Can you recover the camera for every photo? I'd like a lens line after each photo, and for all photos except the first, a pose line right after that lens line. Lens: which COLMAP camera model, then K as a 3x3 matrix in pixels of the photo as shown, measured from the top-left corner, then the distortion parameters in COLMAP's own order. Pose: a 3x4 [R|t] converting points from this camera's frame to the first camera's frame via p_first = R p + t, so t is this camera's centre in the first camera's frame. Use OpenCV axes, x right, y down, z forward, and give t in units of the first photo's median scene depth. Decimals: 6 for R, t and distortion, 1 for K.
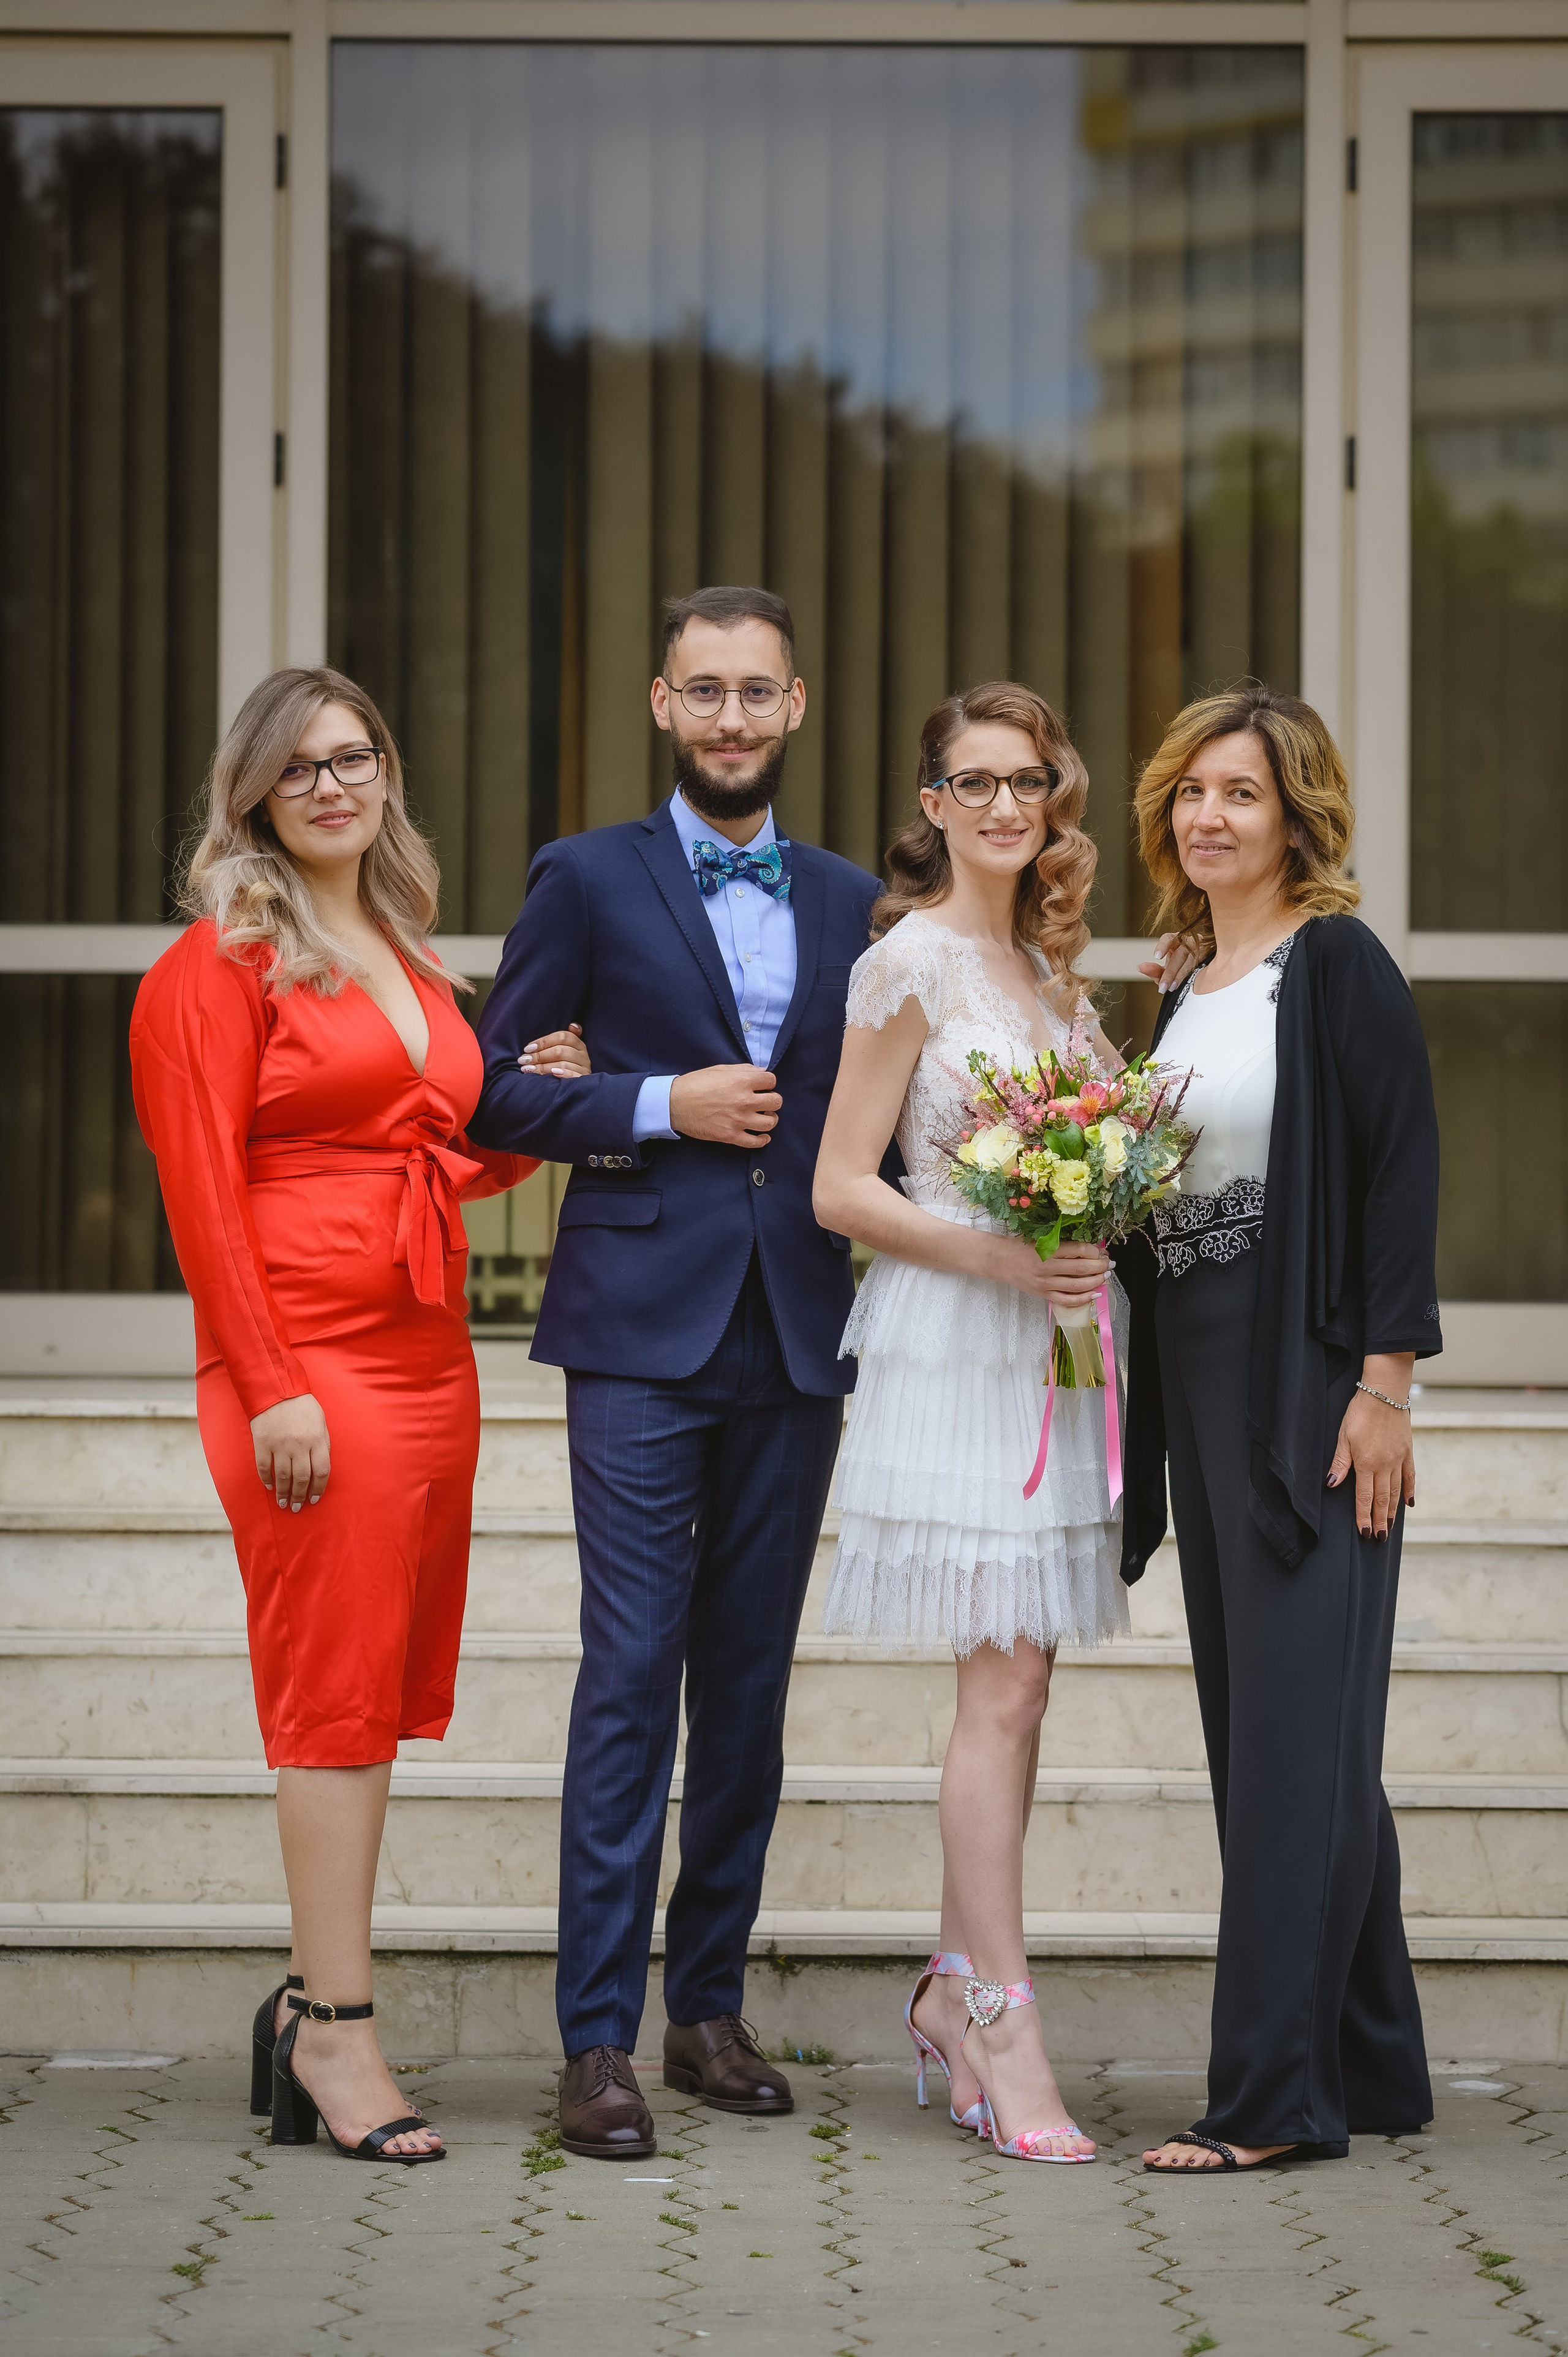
lens RADIAL K [[5779.0, 0, 749.5], [0, 5779.0, 1115.4], [0, 0, 1]] dist [0.077870, 0.362945]
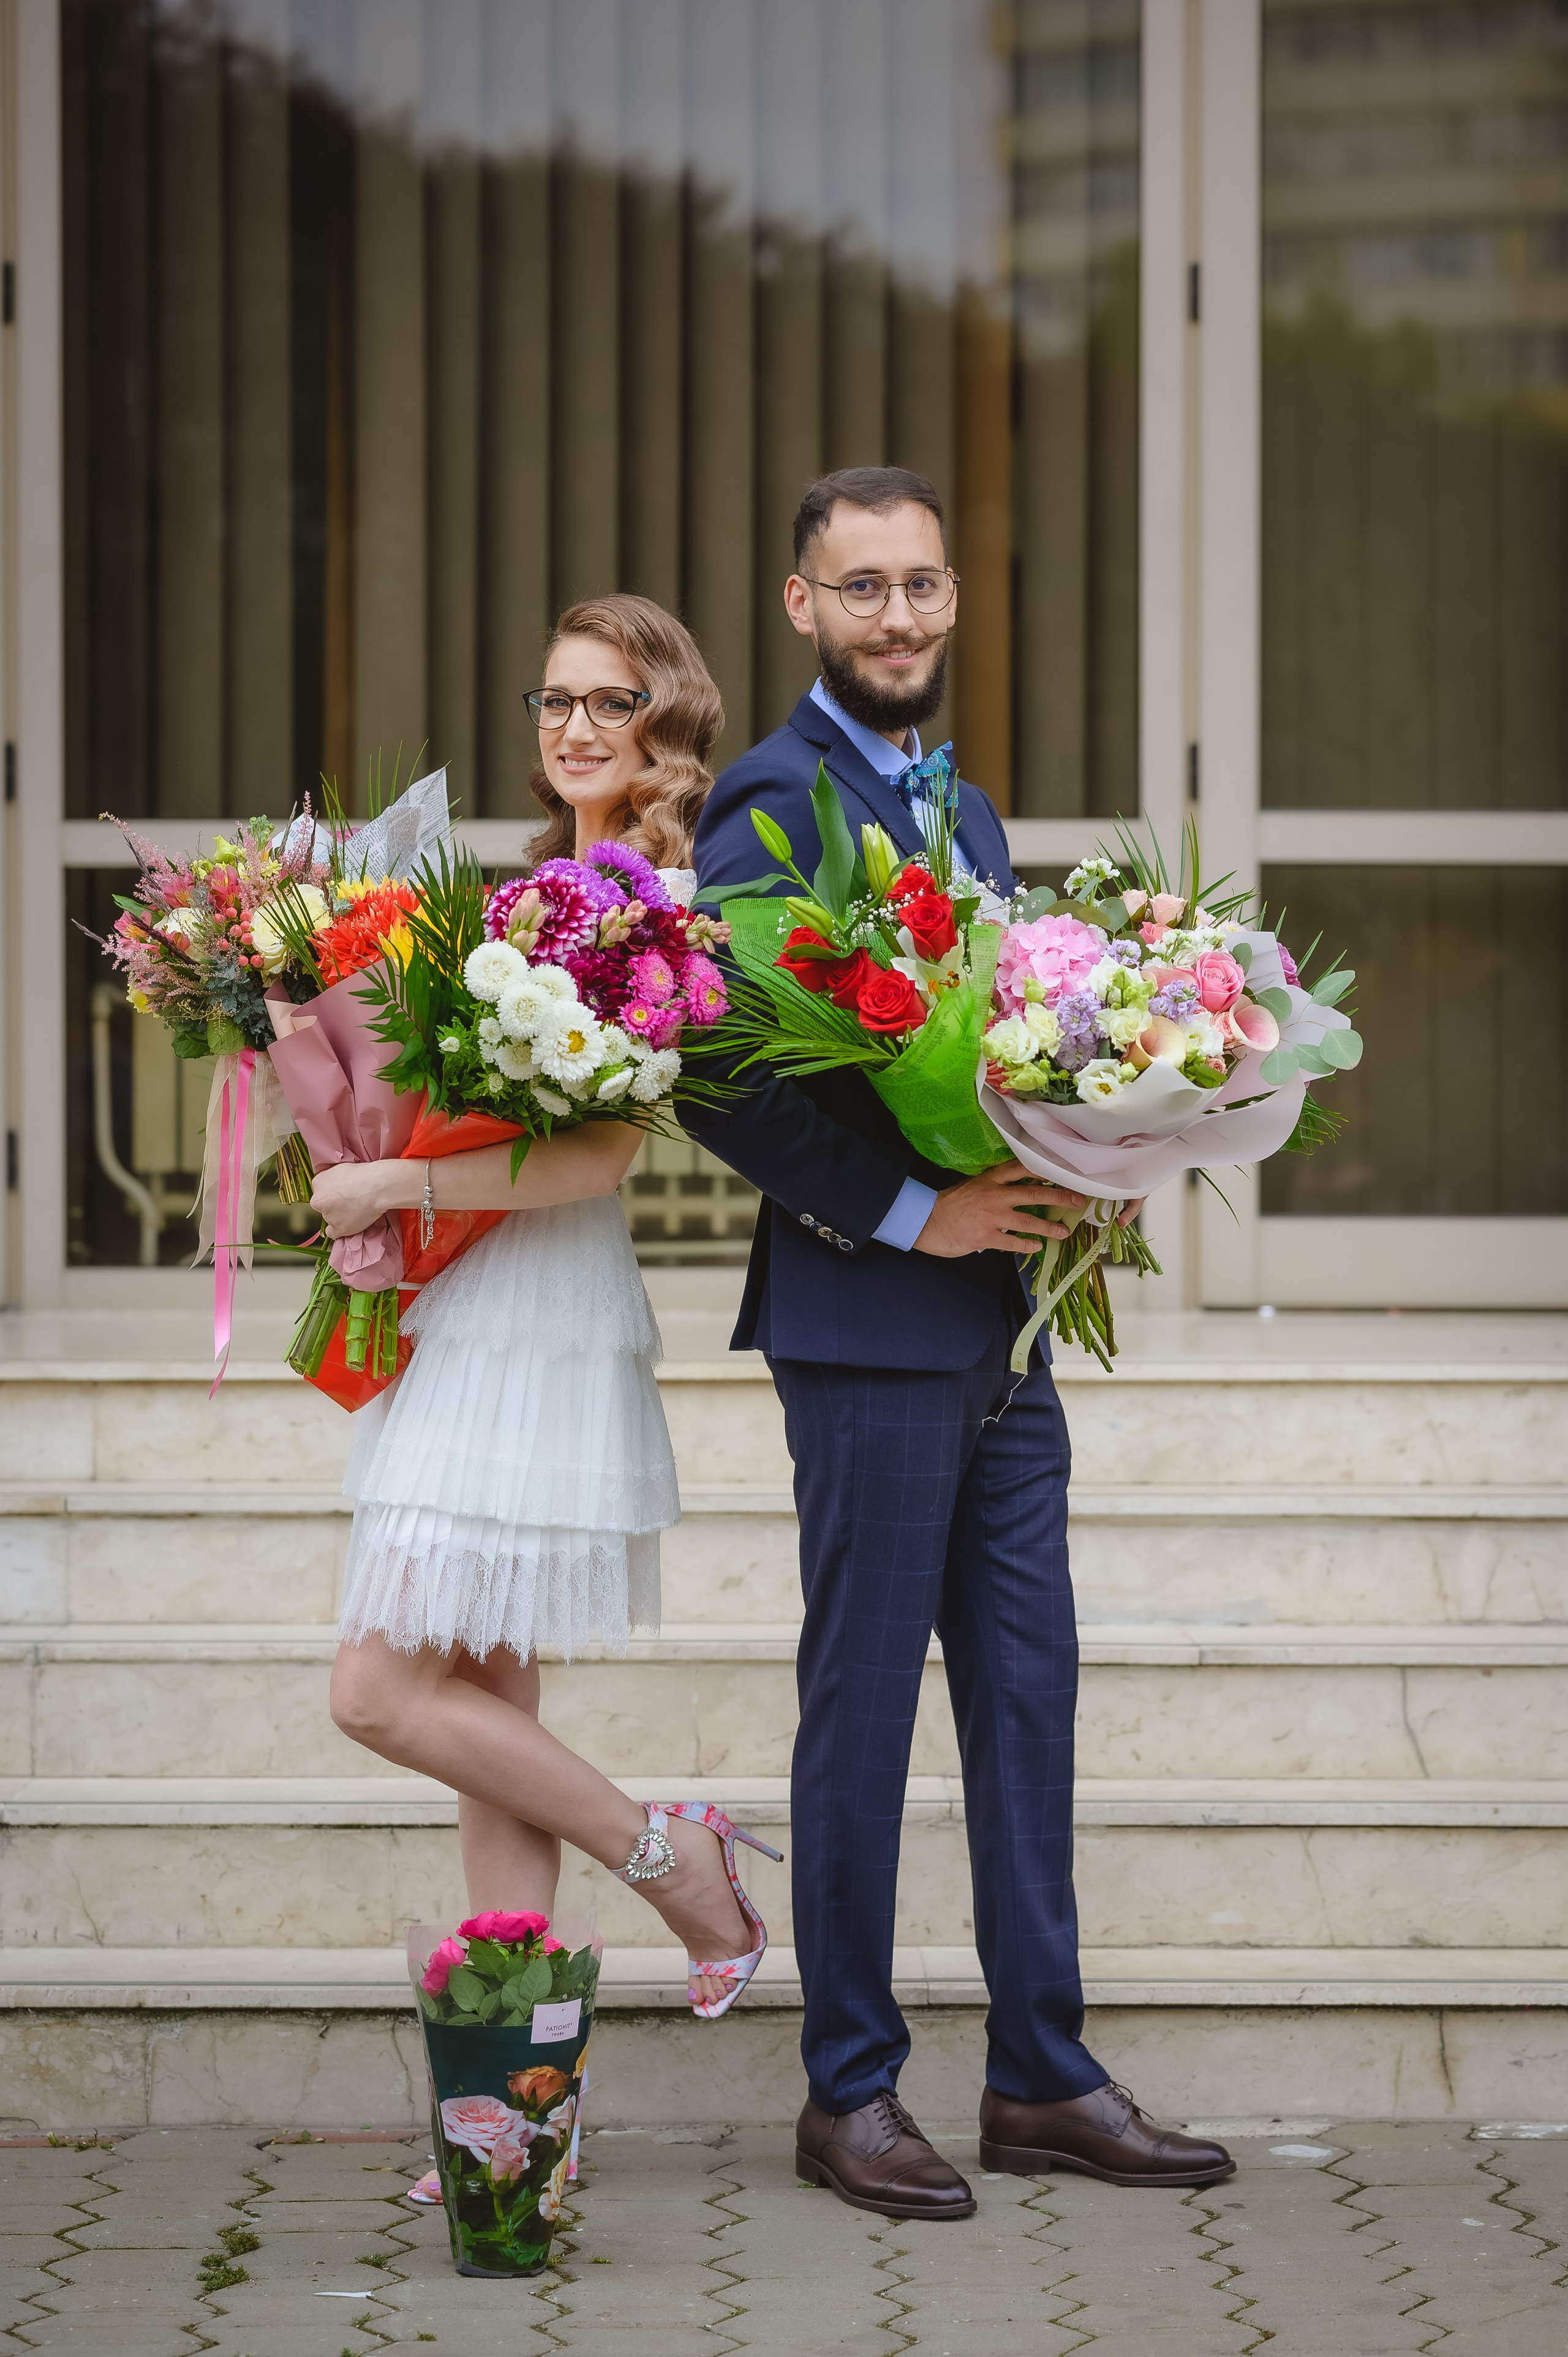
lens RADIAL K [[5897.5, 0, 757.6], [0, 5897.5, 1184.3], [0, 0, 1]] dist [0.111433, -0.281646]
pose [[0.999816, -0.007656, 0.017600, 0.026215], [0.006934, 0.999145, 0.040756, -0.016025], [-0.017897, -0.040627, 0.999014, 0.101256]]
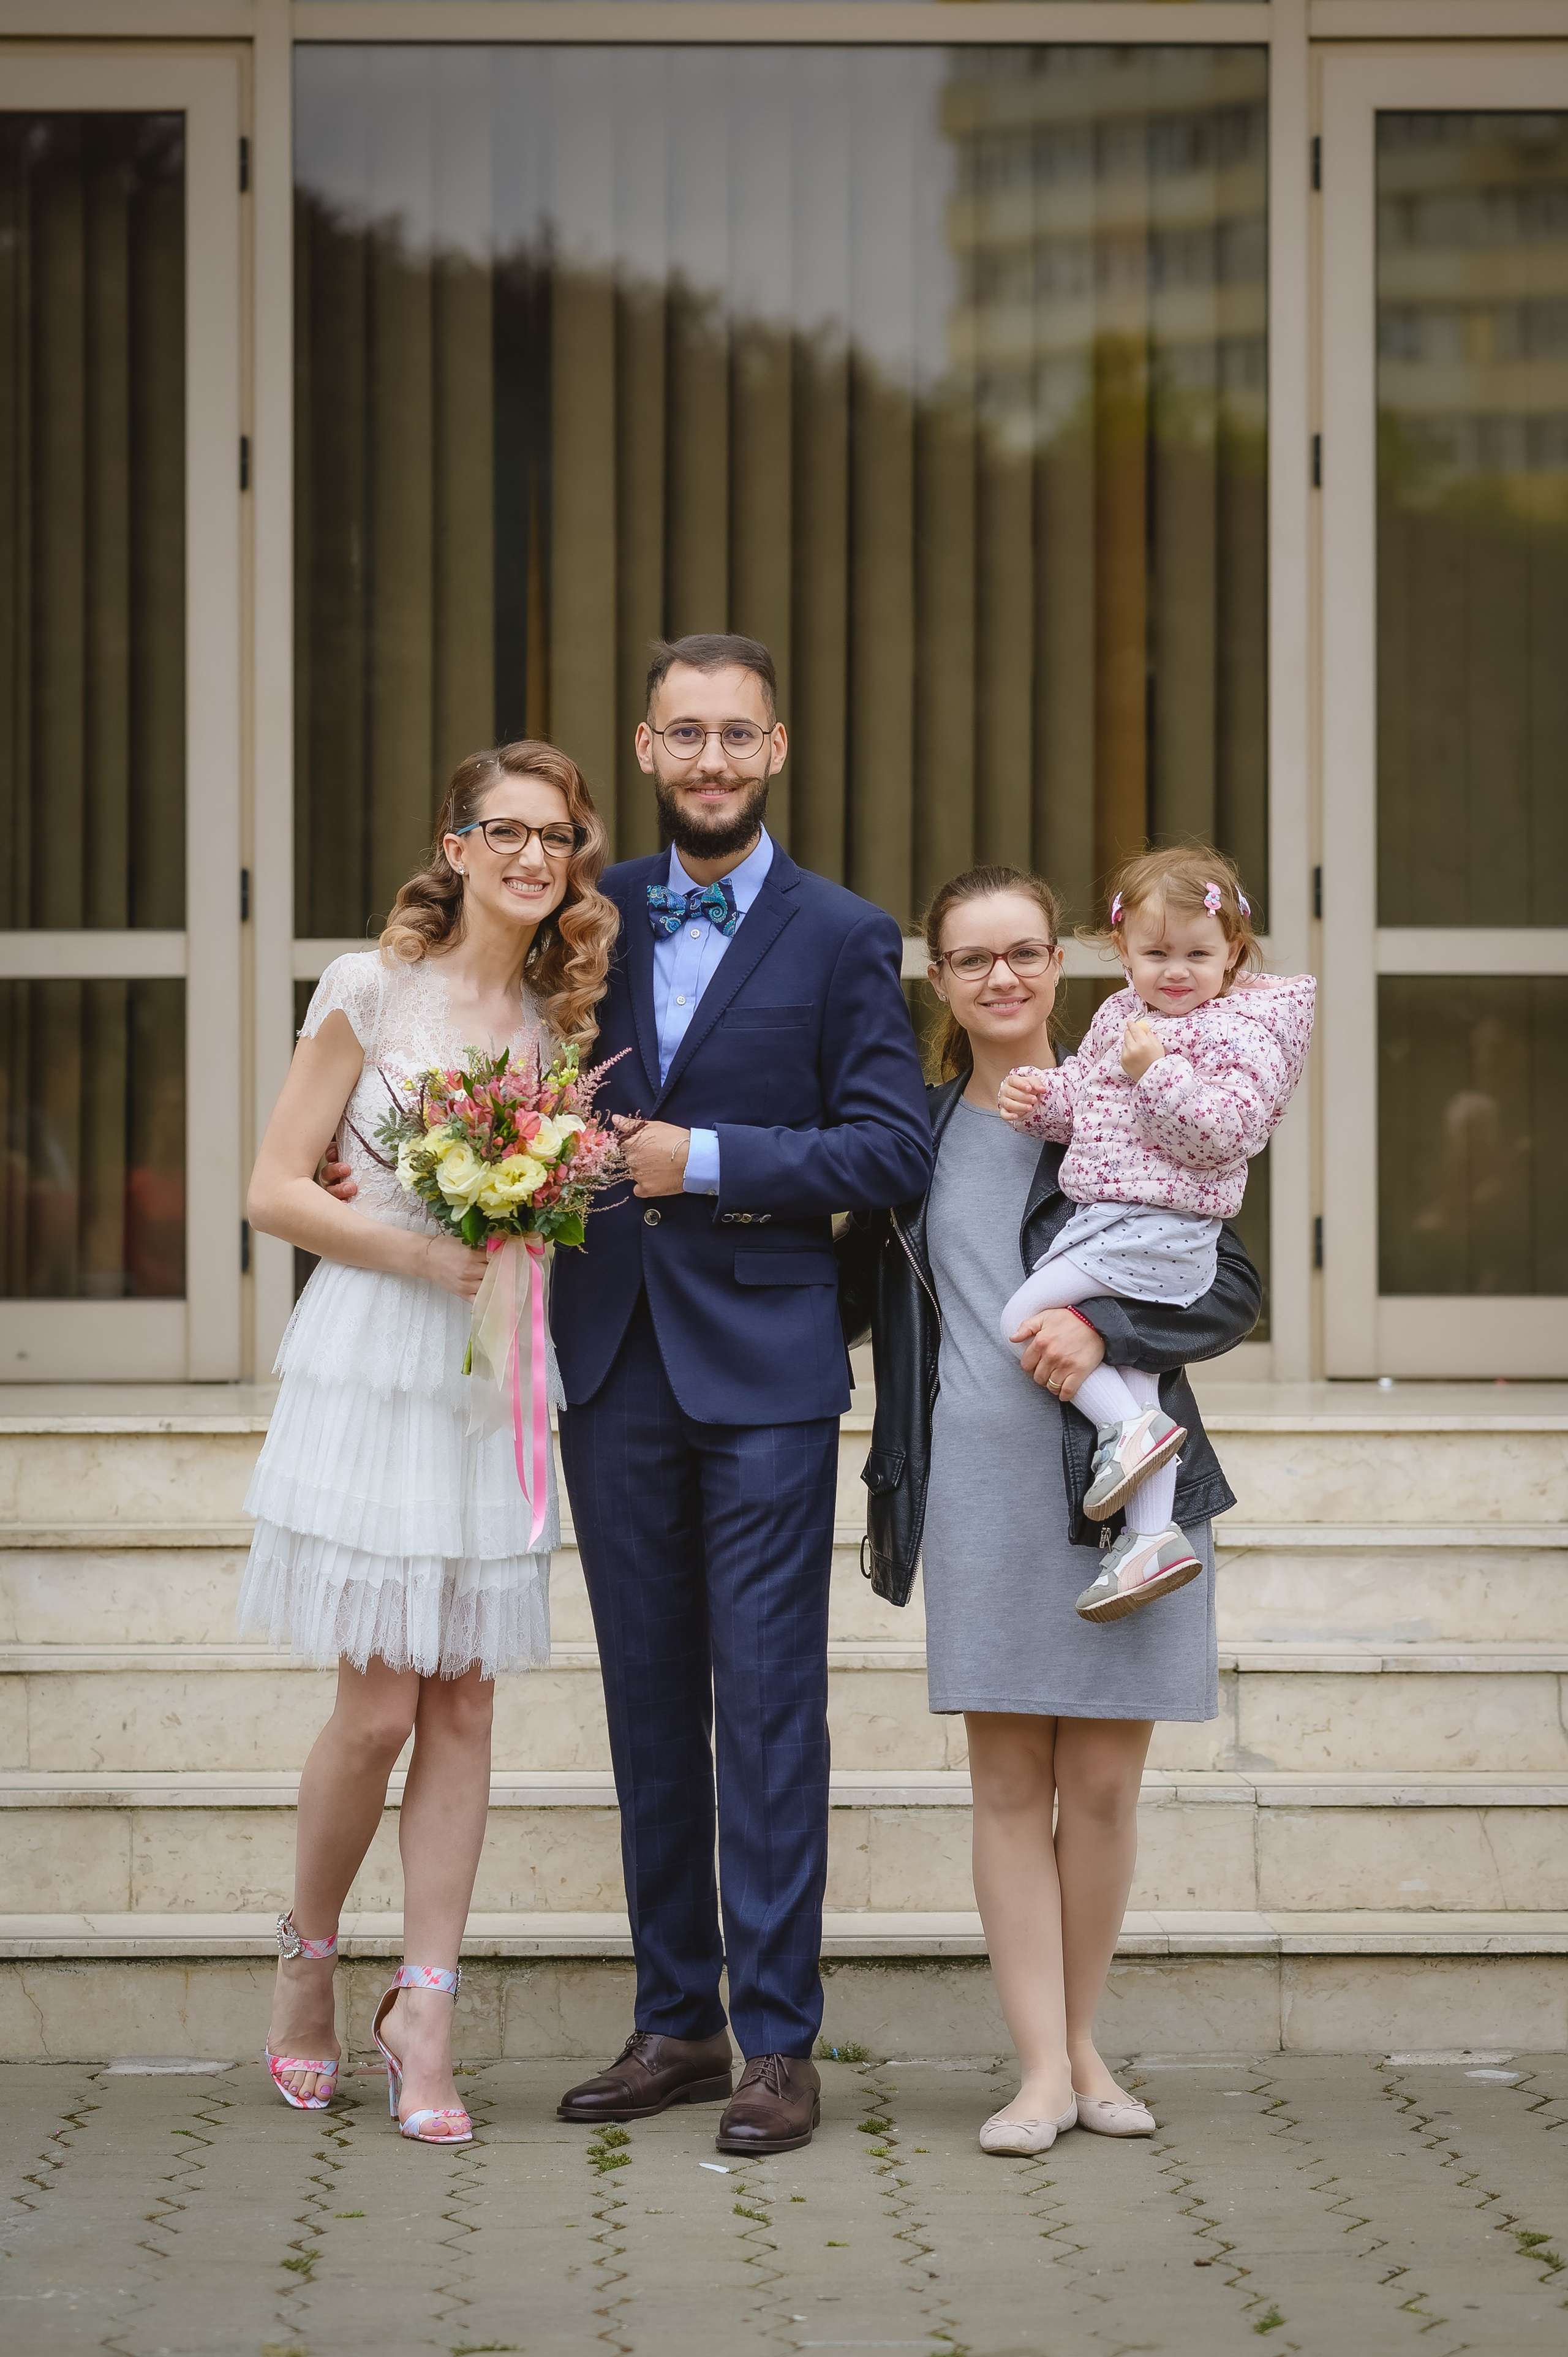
lens RADIAL K [[6135.0, 0, 749.1], [0, 6135.0, 1142.0], [0, 0, 1]] dist [0.142708, -0.661597]
pose [[0.999616, -0.008369, 0.026435, -0.032916], [0.007981, 0.999859, 0.014745, -0.015682], [-0.026555, -0.014528, 0.999542, -0.088830]]
